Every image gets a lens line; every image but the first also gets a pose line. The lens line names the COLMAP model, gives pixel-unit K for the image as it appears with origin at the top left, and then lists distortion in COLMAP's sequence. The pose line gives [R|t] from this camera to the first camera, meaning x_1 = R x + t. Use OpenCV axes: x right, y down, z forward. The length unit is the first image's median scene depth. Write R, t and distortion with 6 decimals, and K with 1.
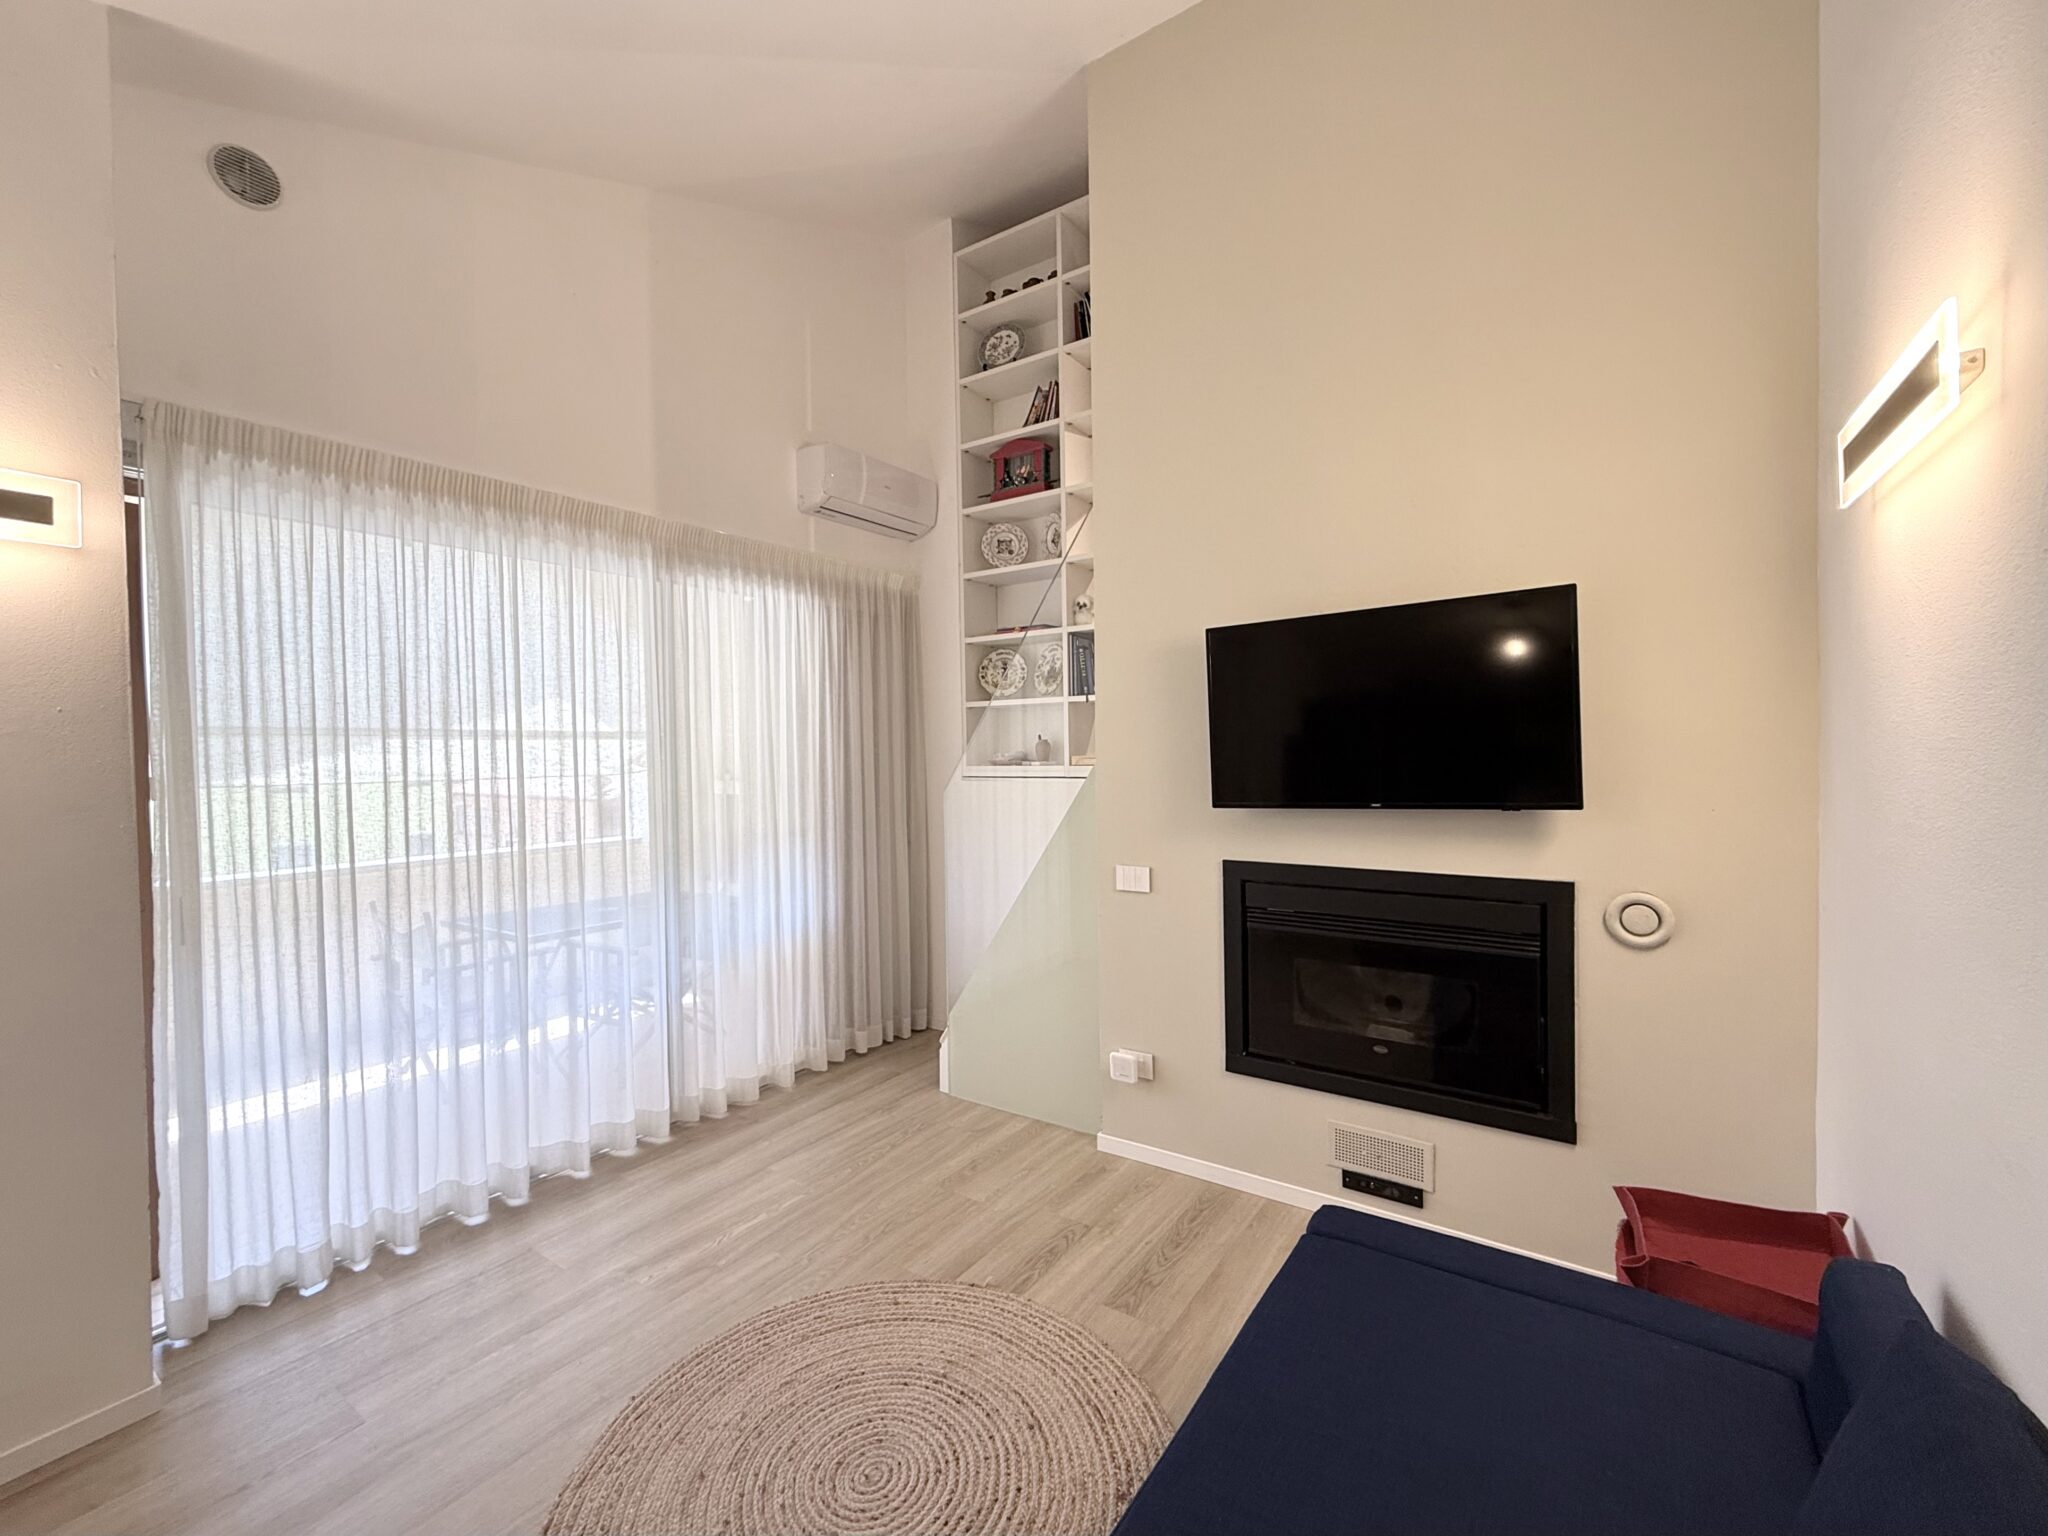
lens RADIAL K [[849.6, 0, 1019.6], [0, 849.6, 766.0], [0, 0, 1]] dist [-0.000719, -0.000076]
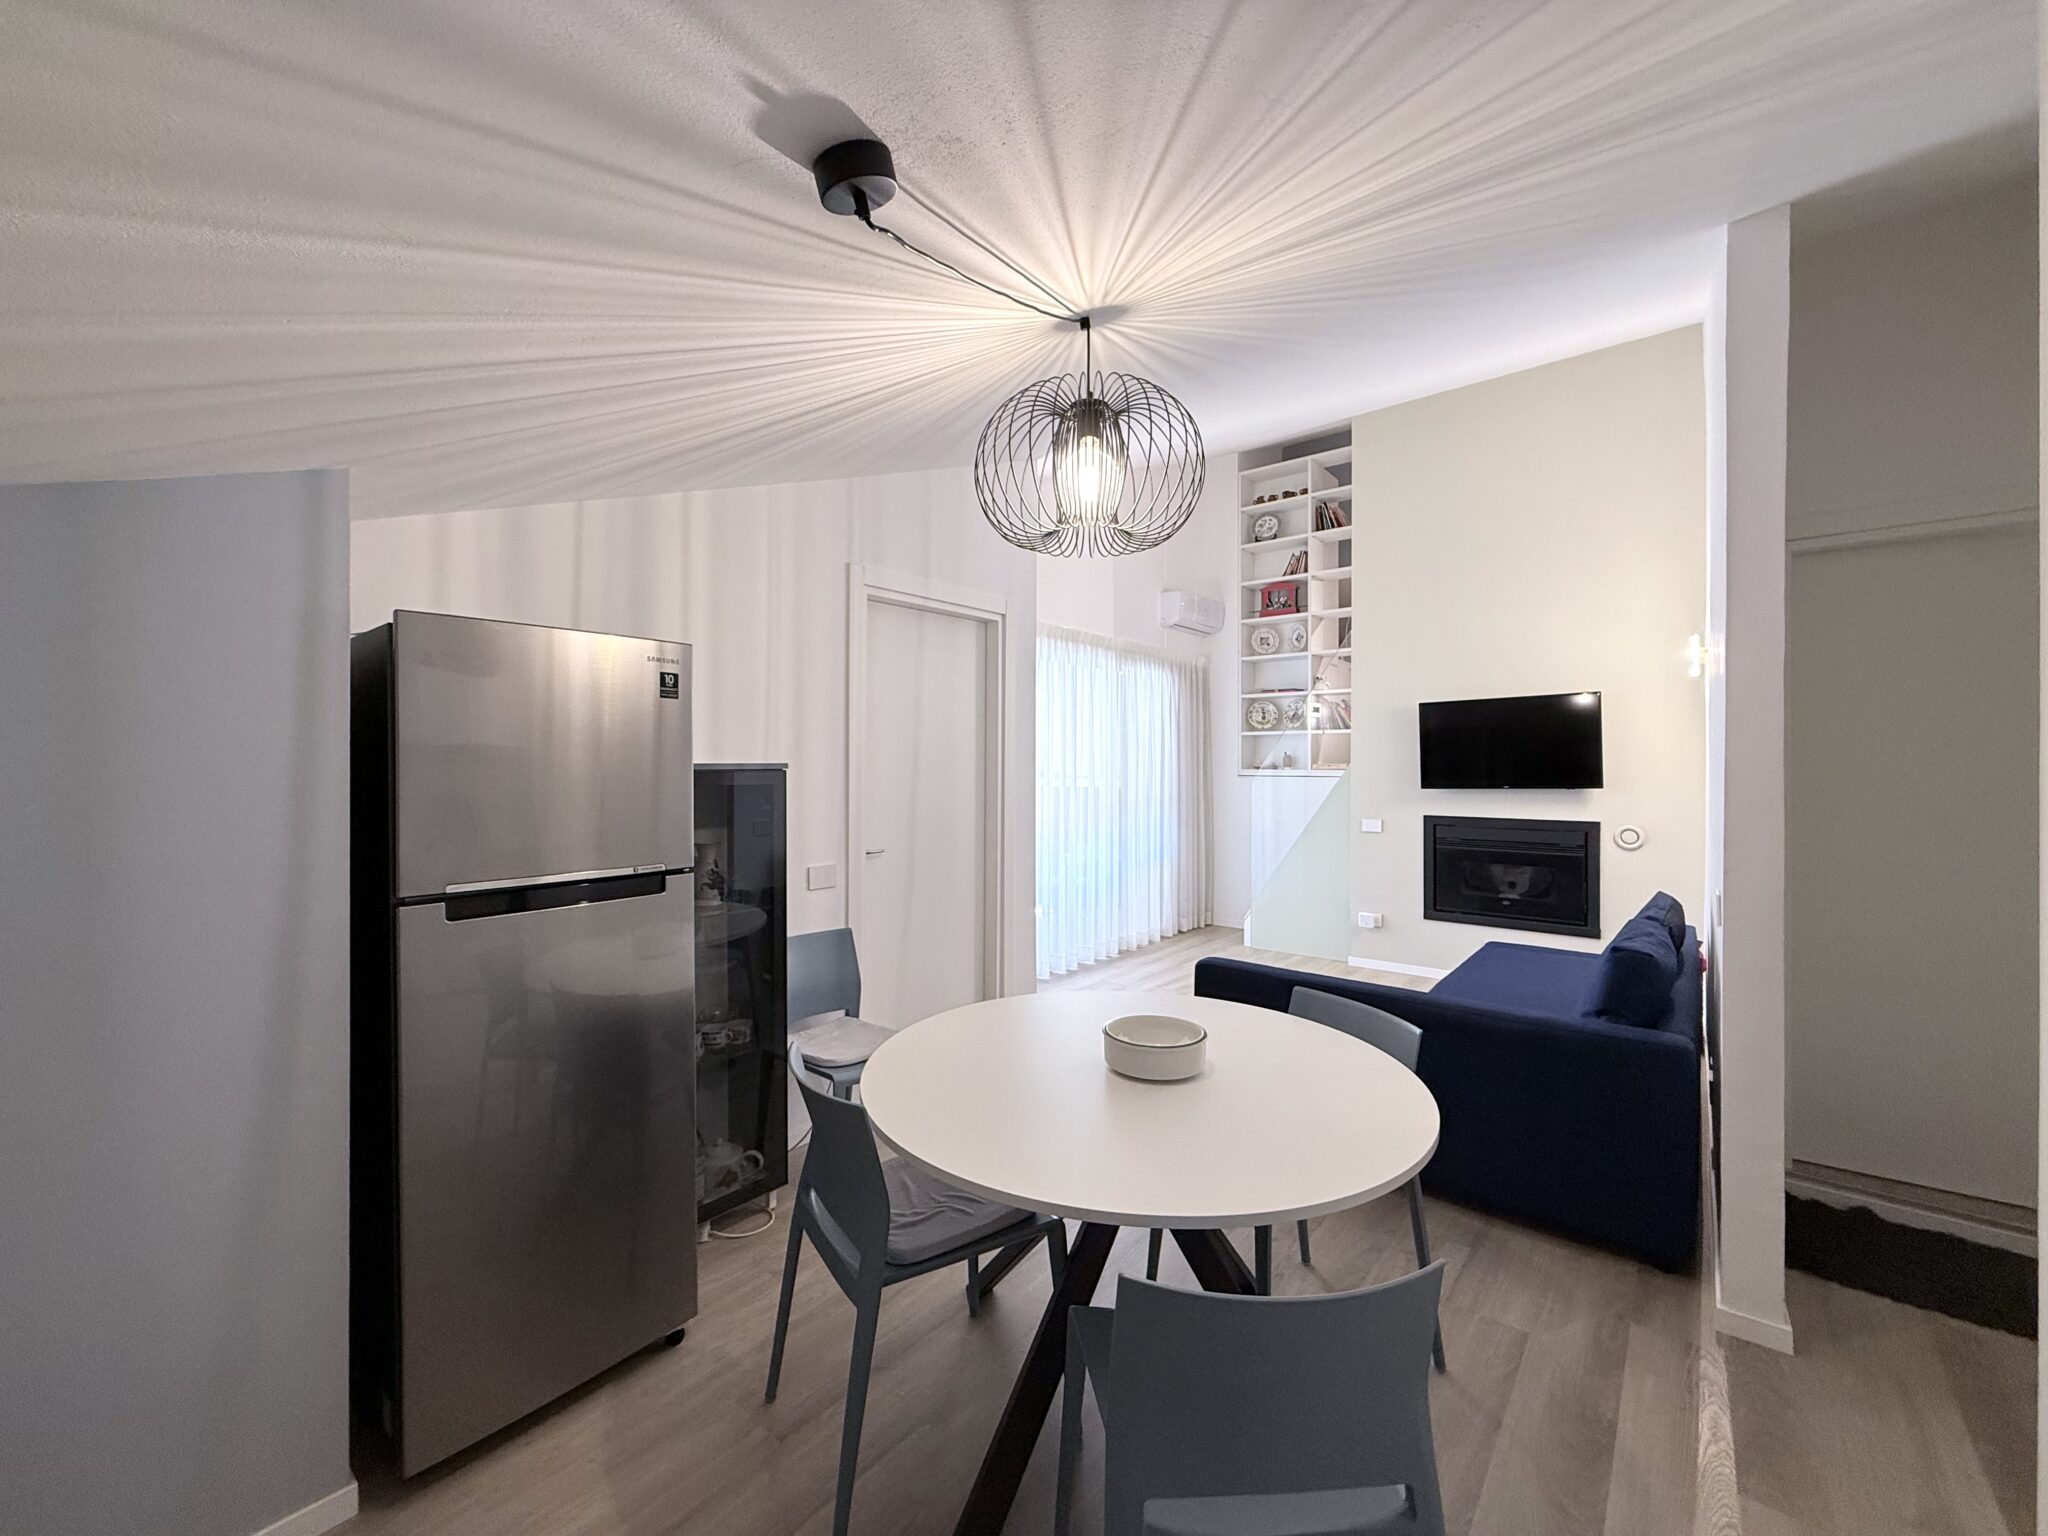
lens RADIAL K [[823.6, 0, 1019.8], [0, 823.6, 766.3], [0, 0, 1]] dist [0.001874, -0.000371]
pose [[0.996284, 0.017472, -0.084339, -0.433234], [-0.019011, 0.999667, -0.017474, 0.036018], [0.084006, 0.019012, 0.996284, -0.812741]]
